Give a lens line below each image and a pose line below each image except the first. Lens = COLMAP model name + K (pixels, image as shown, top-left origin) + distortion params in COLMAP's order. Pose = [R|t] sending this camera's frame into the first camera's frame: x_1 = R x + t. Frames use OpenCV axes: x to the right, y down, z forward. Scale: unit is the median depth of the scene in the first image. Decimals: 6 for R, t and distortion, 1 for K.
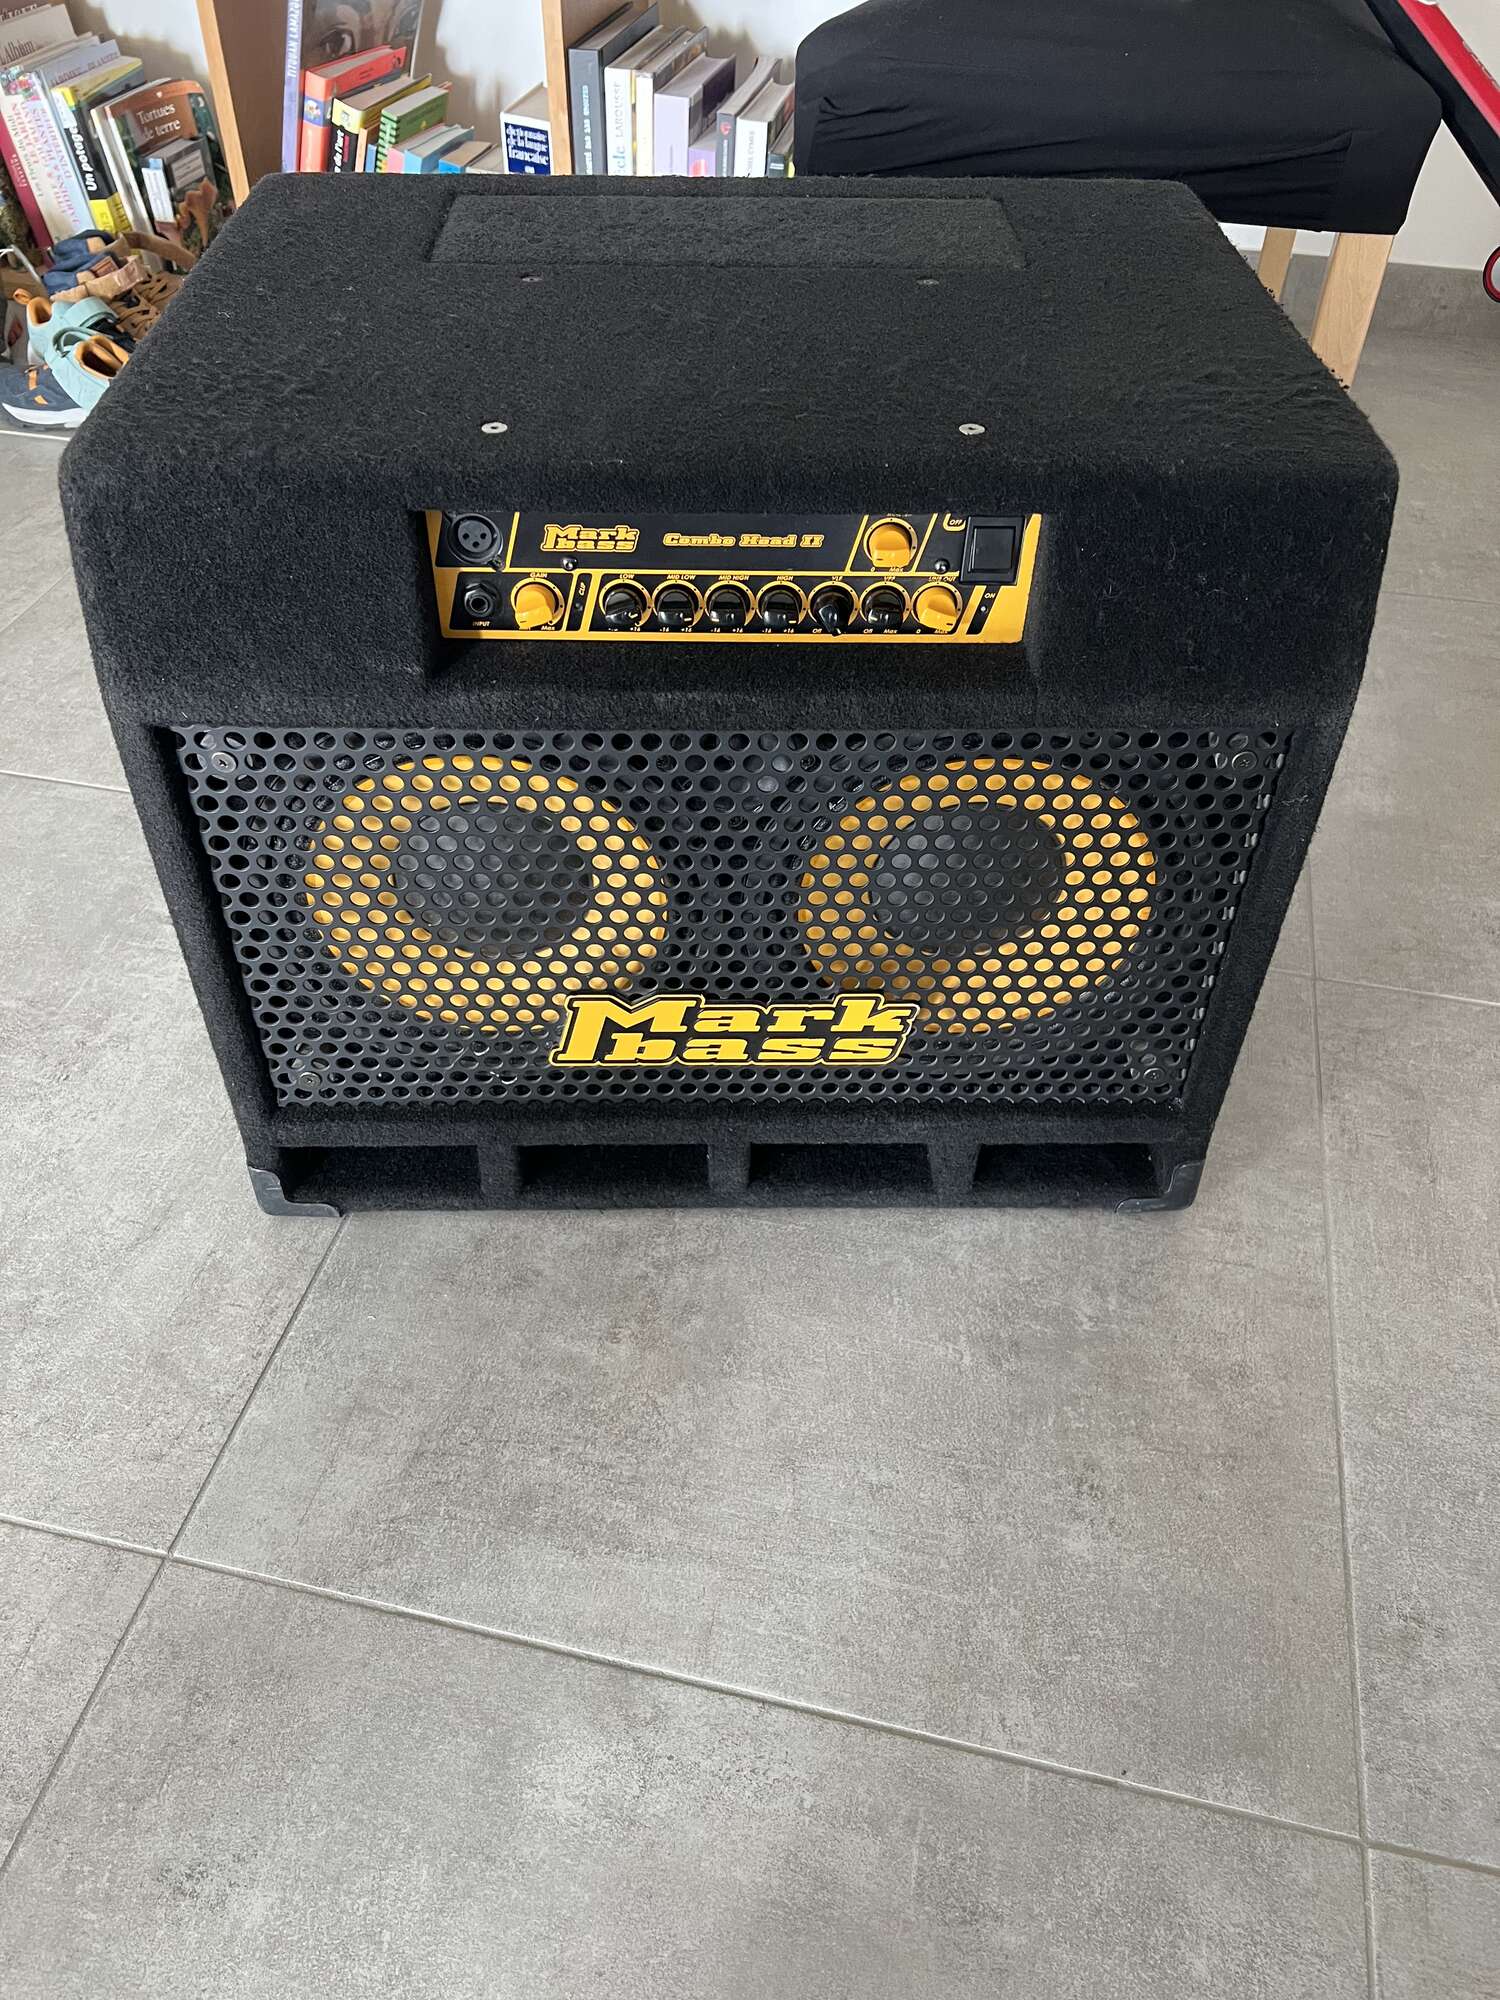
lens RADIAL K [[1525.7, 0, 750.0], [0, 1525.7, 1000.0], [0, 0, 1]] dist [0.045906, -0.049165]
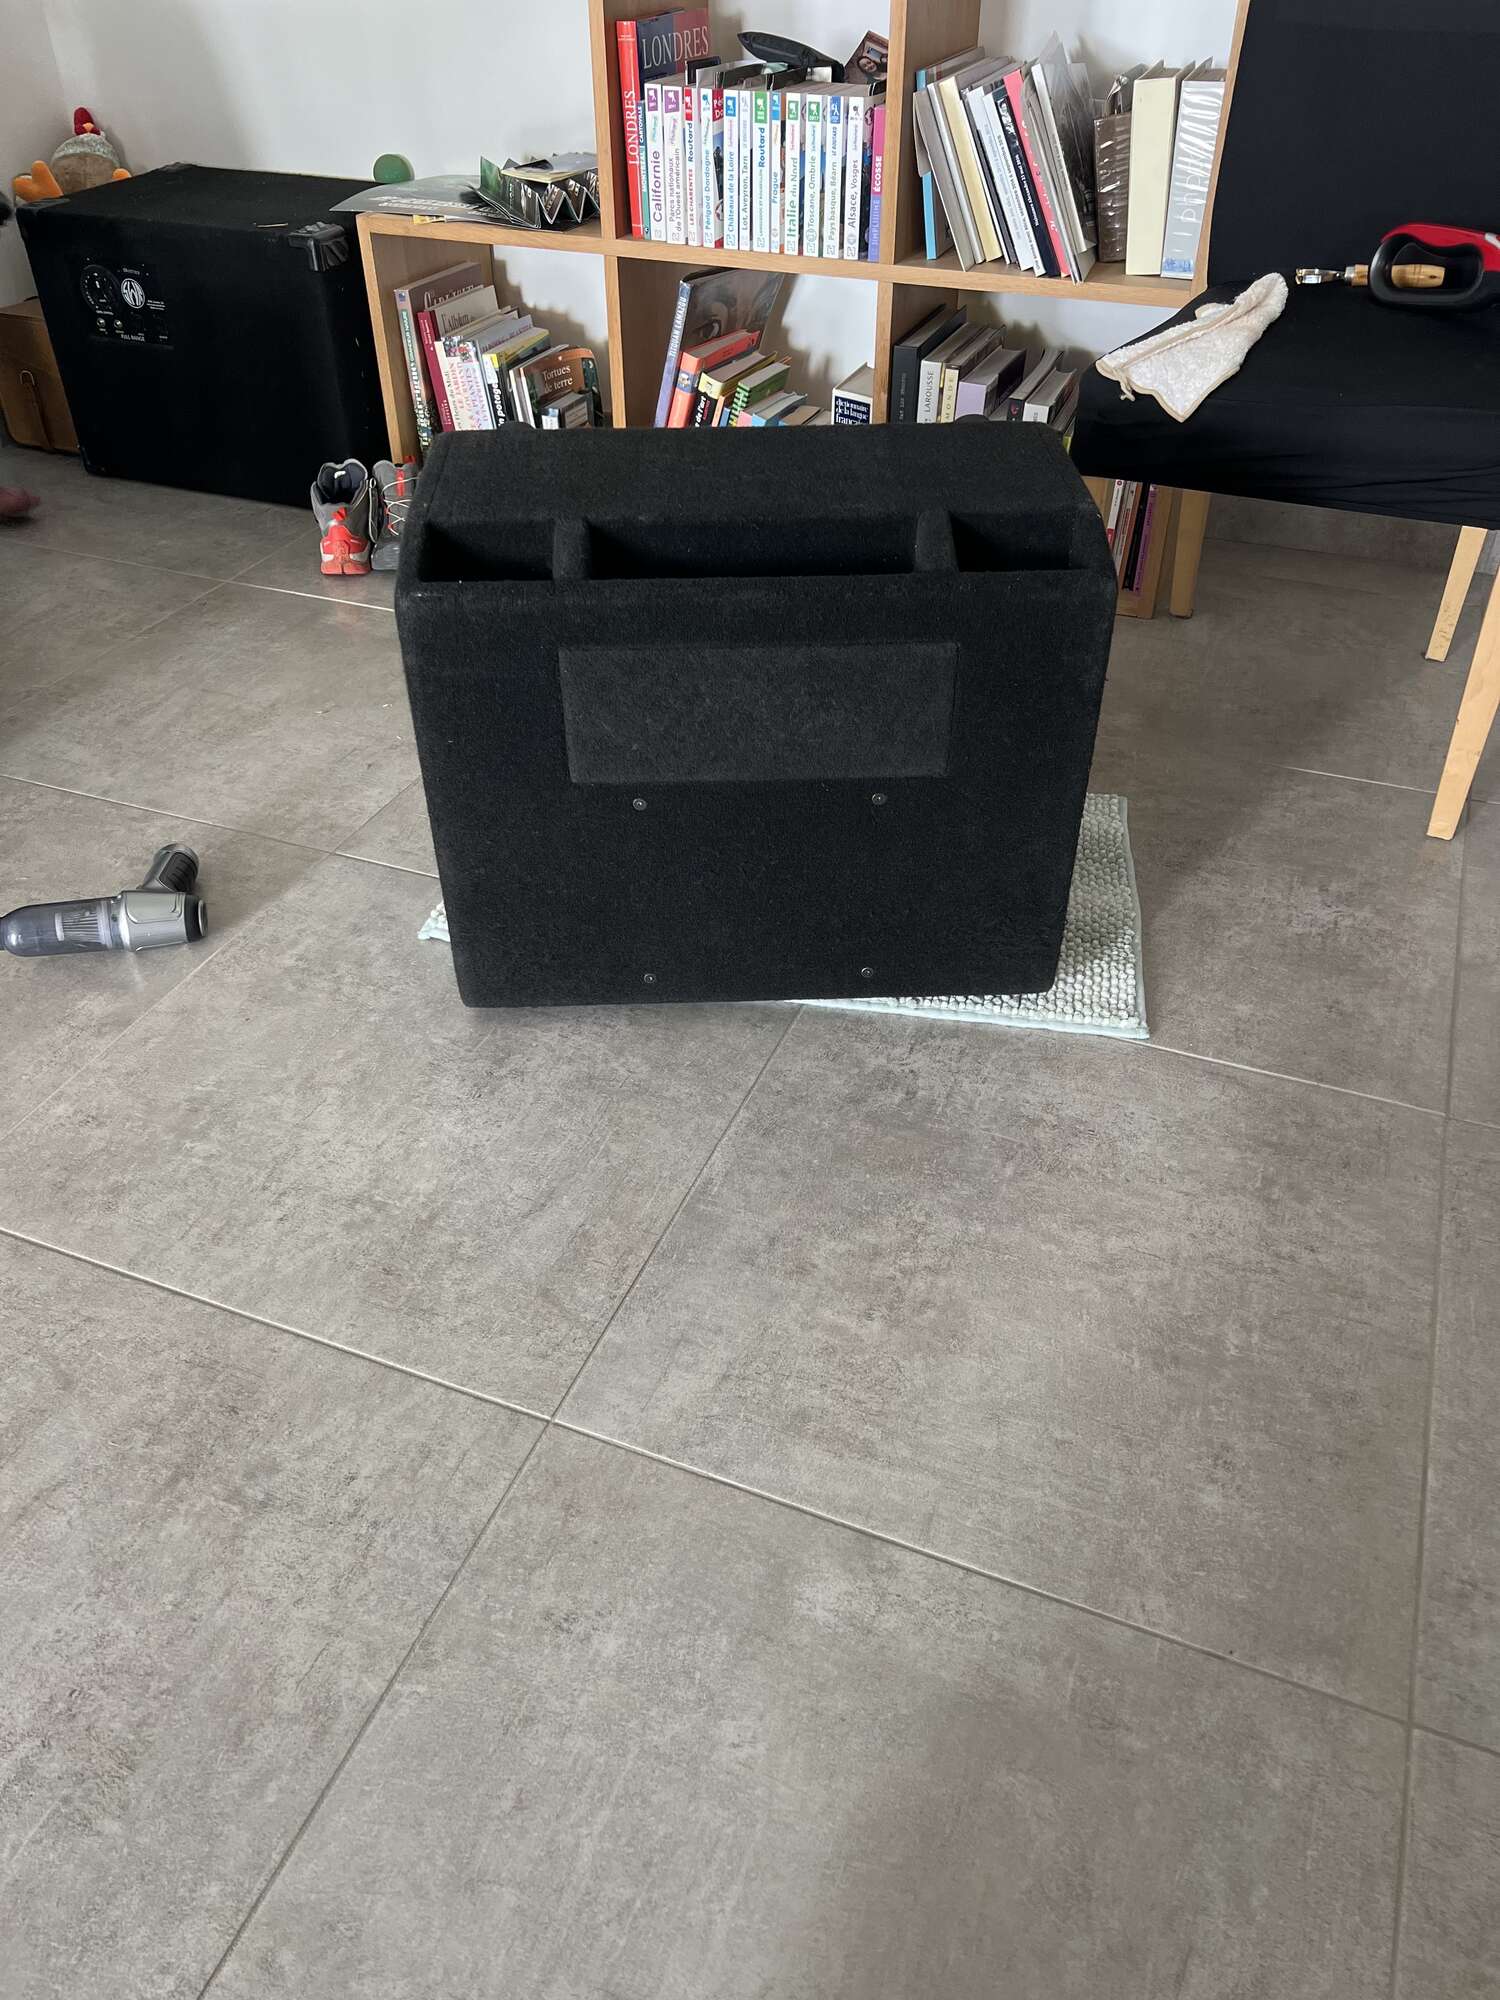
lens RADIAL K [[1506.2, 0, 750.0], [0, 1506.2, 1000.0], [0, 0, 1]] dist [0.047446, -0.038811]
pose [[0.986720, 0.088249, -0.136364, -0.016735], [-0.101605, 0.990346, -0.094298, 0.037070], [0.126726, 0.106901, 0.986161, -0.165363]]
